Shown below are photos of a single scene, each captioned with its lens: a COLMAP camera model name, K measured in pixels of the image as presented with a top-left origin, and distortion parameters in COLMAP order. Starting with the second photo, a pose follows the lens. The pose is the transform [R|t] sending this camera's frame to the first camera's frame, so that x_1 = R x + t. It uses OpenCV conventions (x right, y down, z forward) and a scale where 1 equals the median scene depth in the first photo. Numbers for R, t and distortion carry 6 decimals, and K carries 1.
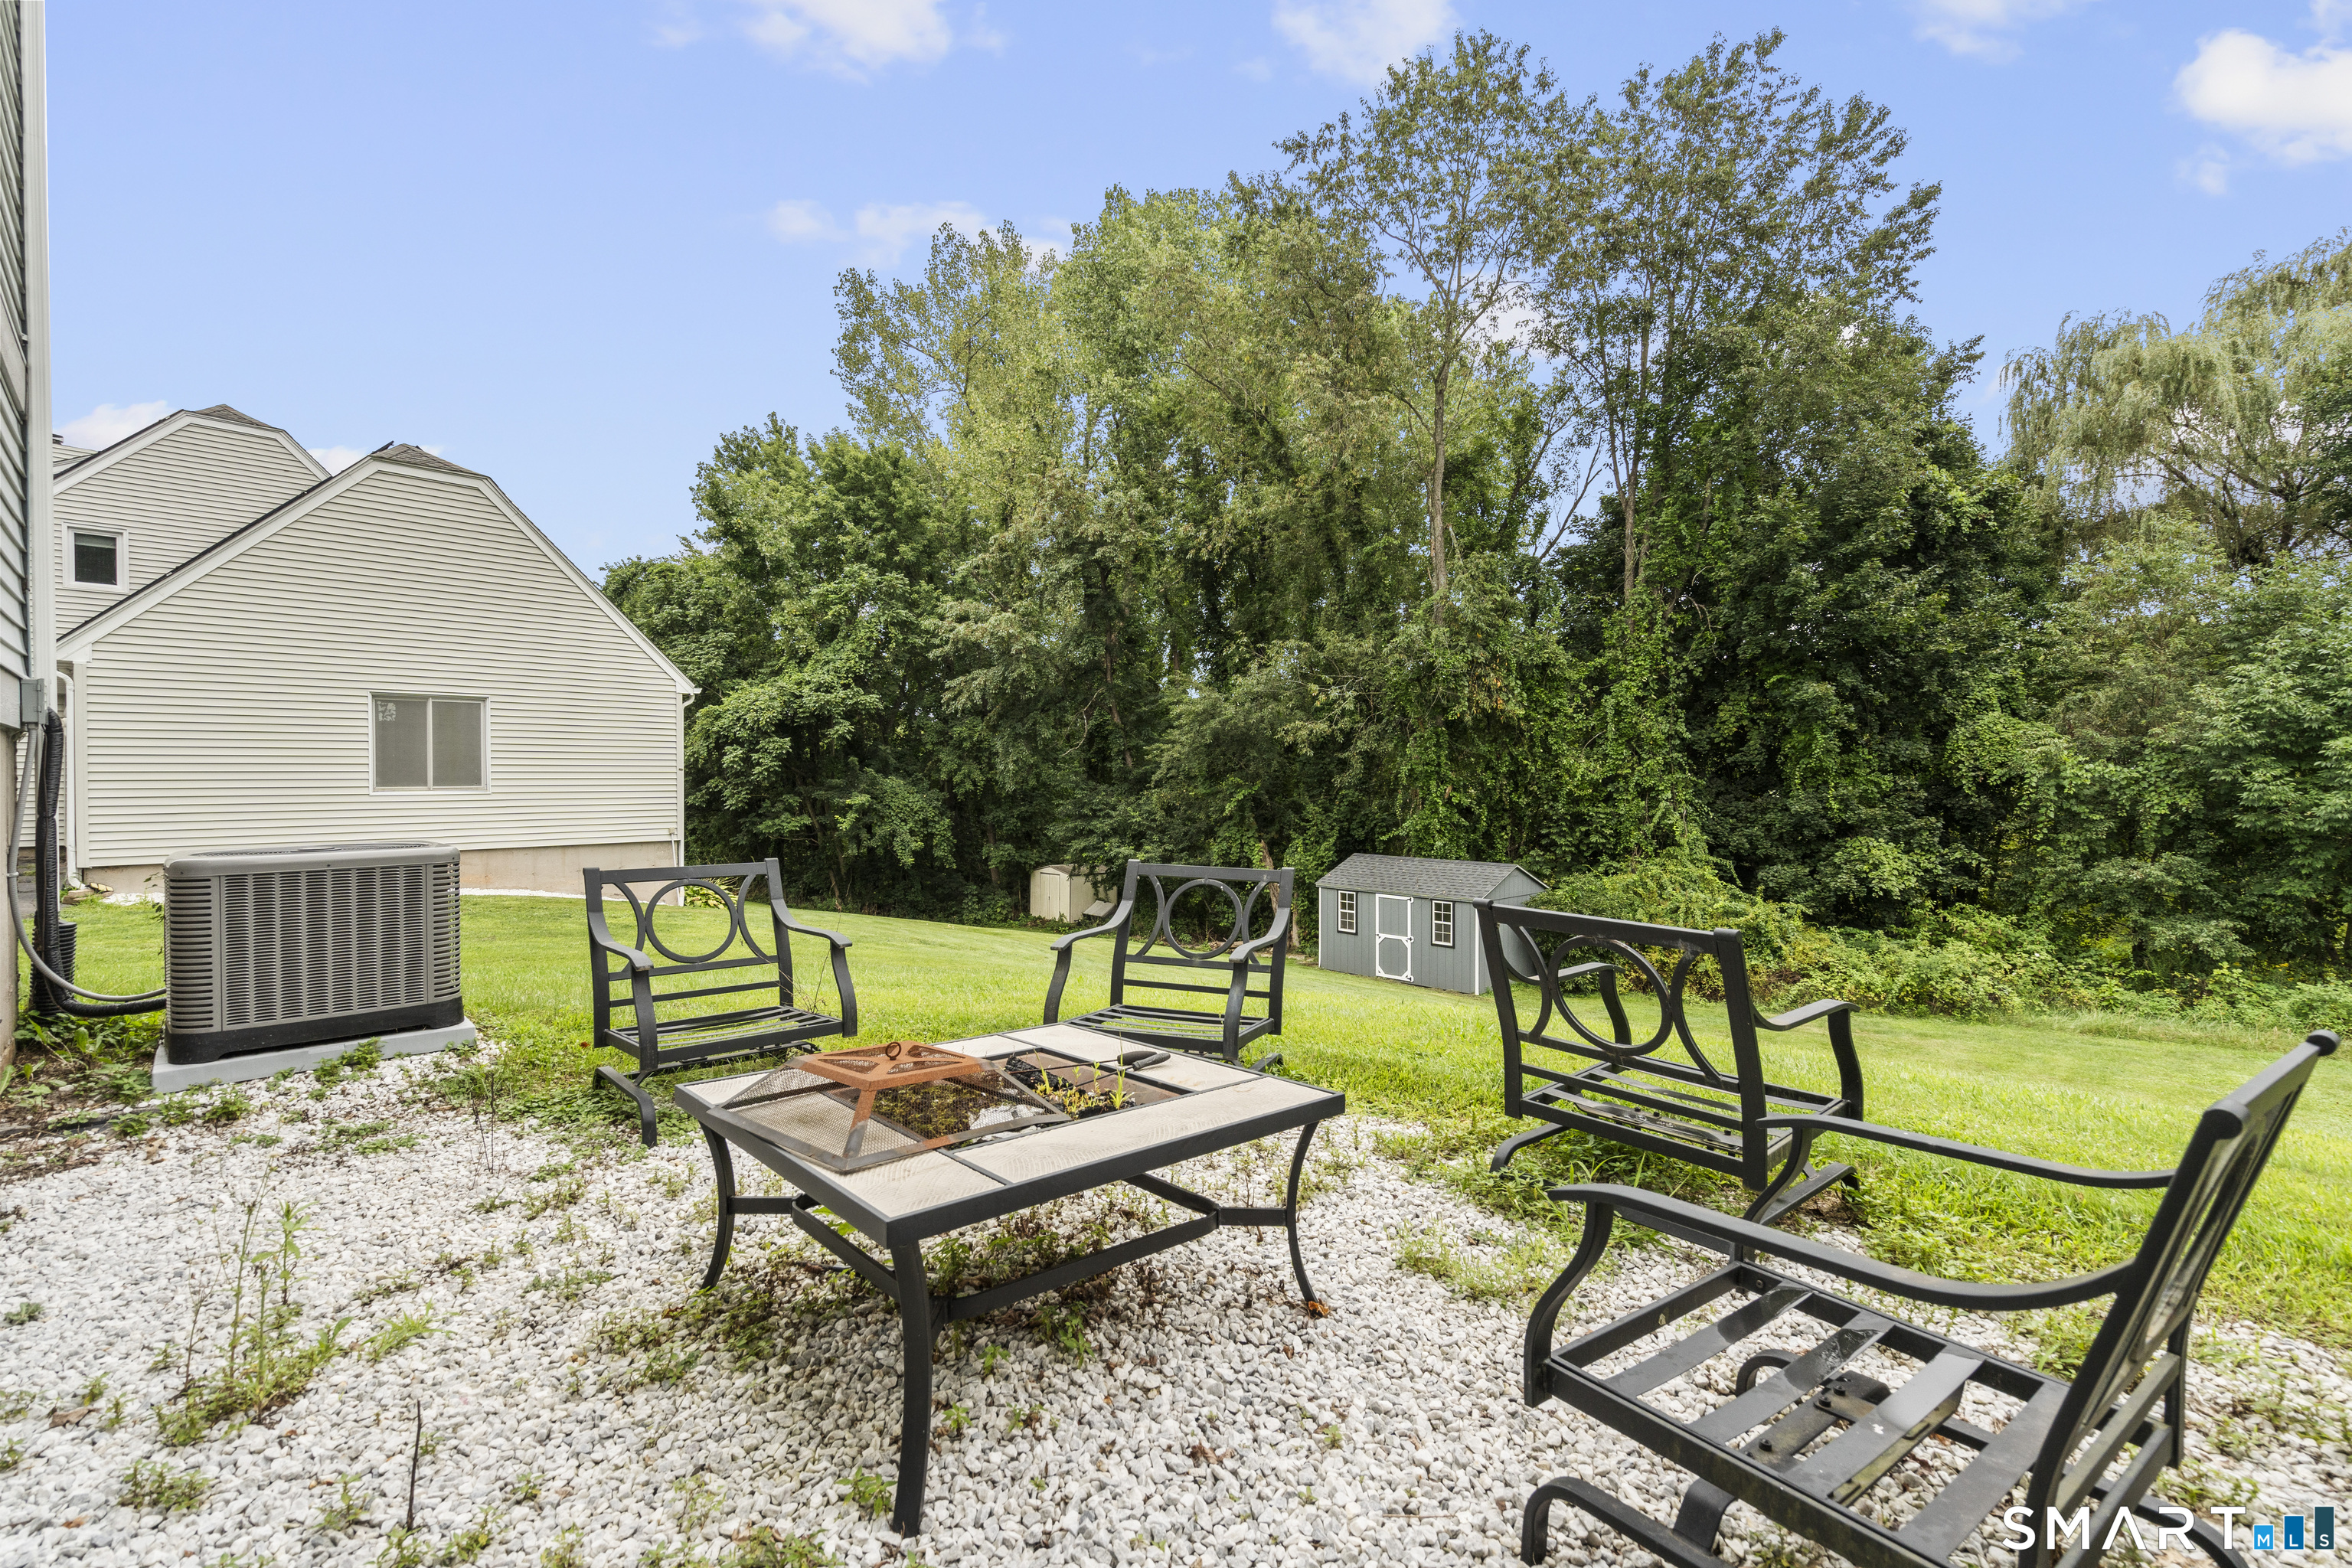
lens RADIAL K [[1072.5, 0, 1194.8], [0, 1072.5, 779.5], [0, 0, 1]] dist [-0.003199, 0.000039]
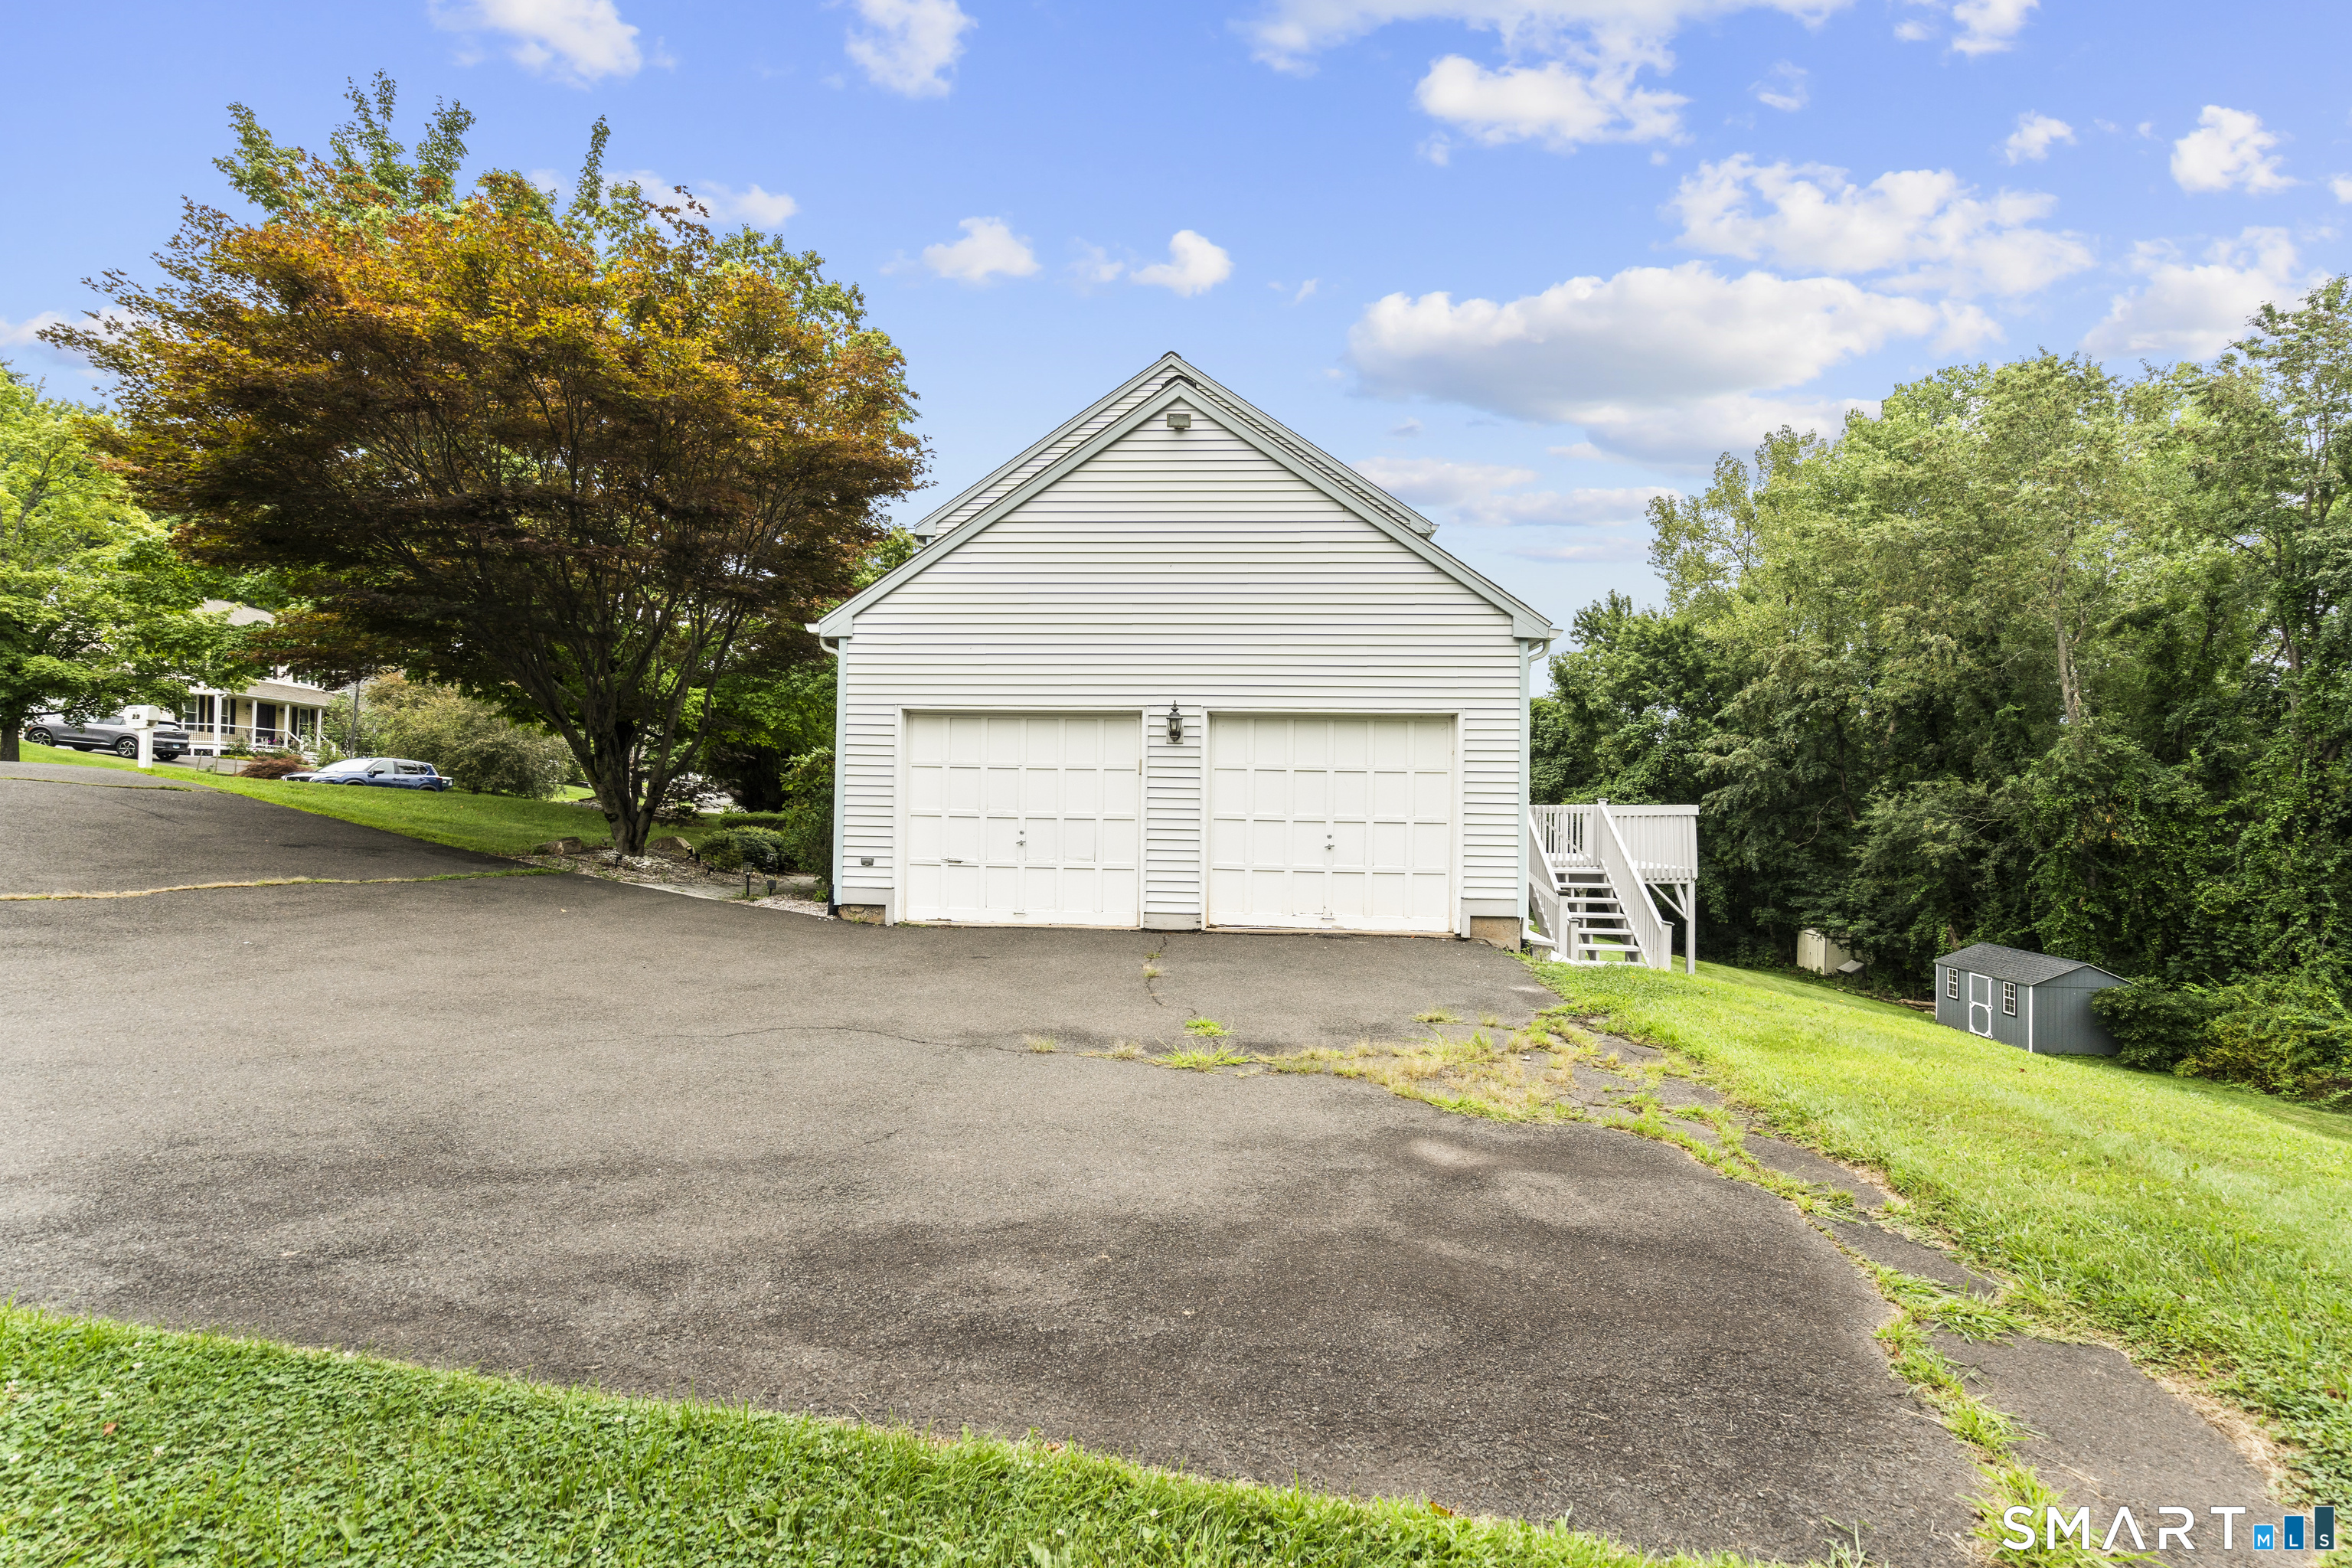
lens RADIAL K [[1072.5, 0, 1185.1], [0, 1072.5, 783.5], [0, 0, 1]] dist [-0.003199, 0.000039]
pose [[0.674321, 0.003254, -0.738431, 0.354267], [-0.021705, 0.999646, -0.015415, -0.065748], [0.738119, 0.026422, 0.674153, -0.481152]]
